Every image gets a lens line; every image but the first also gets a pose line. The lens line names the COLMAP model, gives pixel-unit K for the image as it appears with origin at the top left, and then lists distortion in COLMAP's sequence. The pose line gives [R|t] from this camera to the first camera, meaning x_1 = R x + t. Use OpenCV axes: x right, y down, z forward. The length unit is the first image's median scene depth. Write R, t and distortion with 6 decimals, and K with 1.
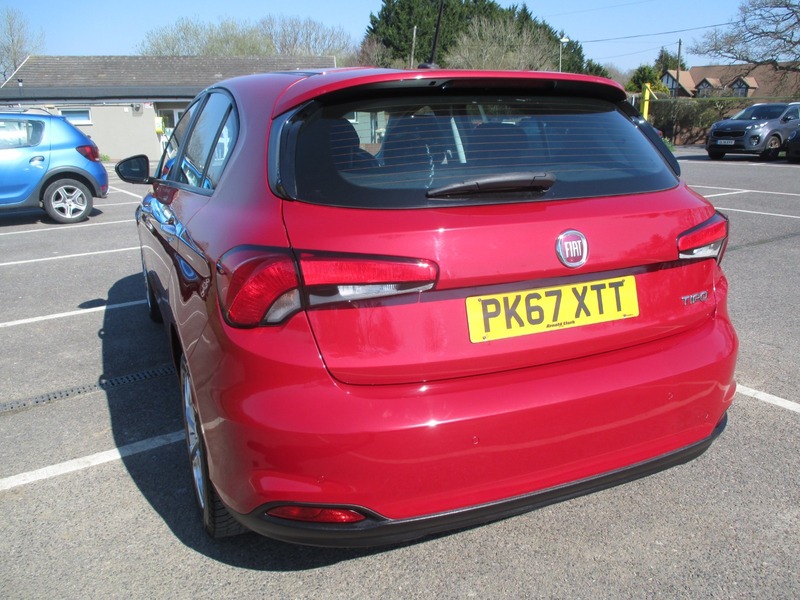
lens RADIAL K [[674.7, 0, 399.0], [0, 674.7, 305.2], [0, 0, 1]] dist [-0.038846, 0.005706]
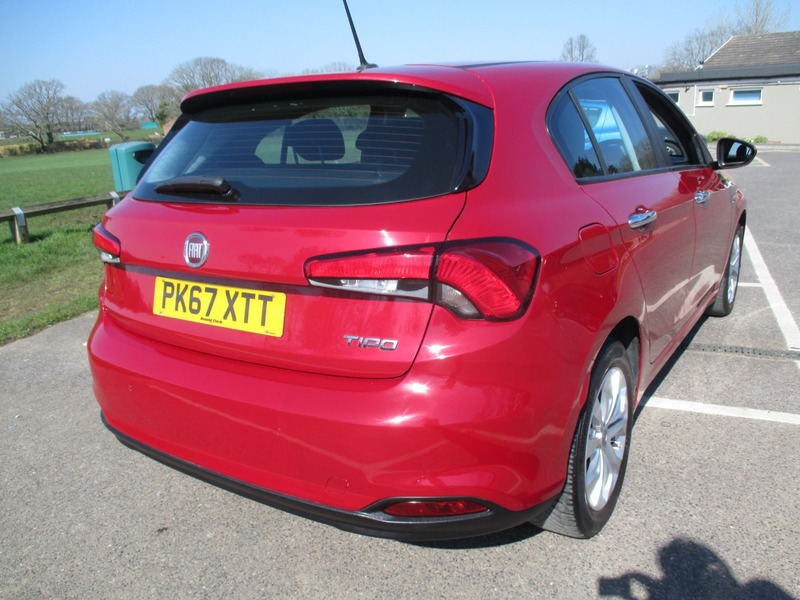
lens RADIAL K [[674.7, 0, 422.0], [0, 674.7, 306.1], [0, 0, 1]] dist [-0.038846, 0.005706]
pose [[0.562288, 0.212991, -0.799041, 1.247221], [-0.186820, 0.973998, 0.128162, -0.188579], [0.805562, 0.077214, 0.587459, 0.626800]]
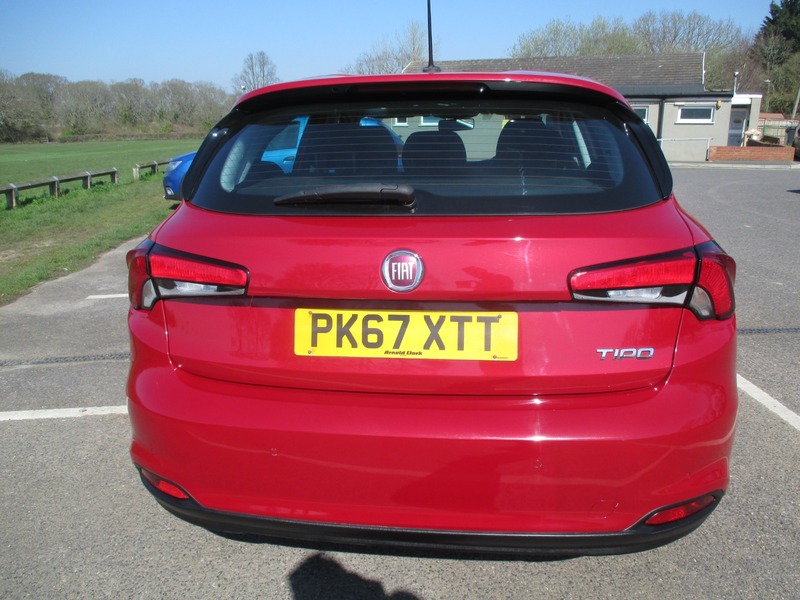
lens RADIAL K [[674.7, 0, 397.0], [0, 674.7, 304.5], [0, 0, 1]] dist [-0.038846, 0.005706]
pose [[0.859956, 0.132879, -0.492766, 0.656892], [-0.133297, 0.990477, 0.034468, -0.065047], [0.492653, 0.036043, 0.869479, 0.199348]]
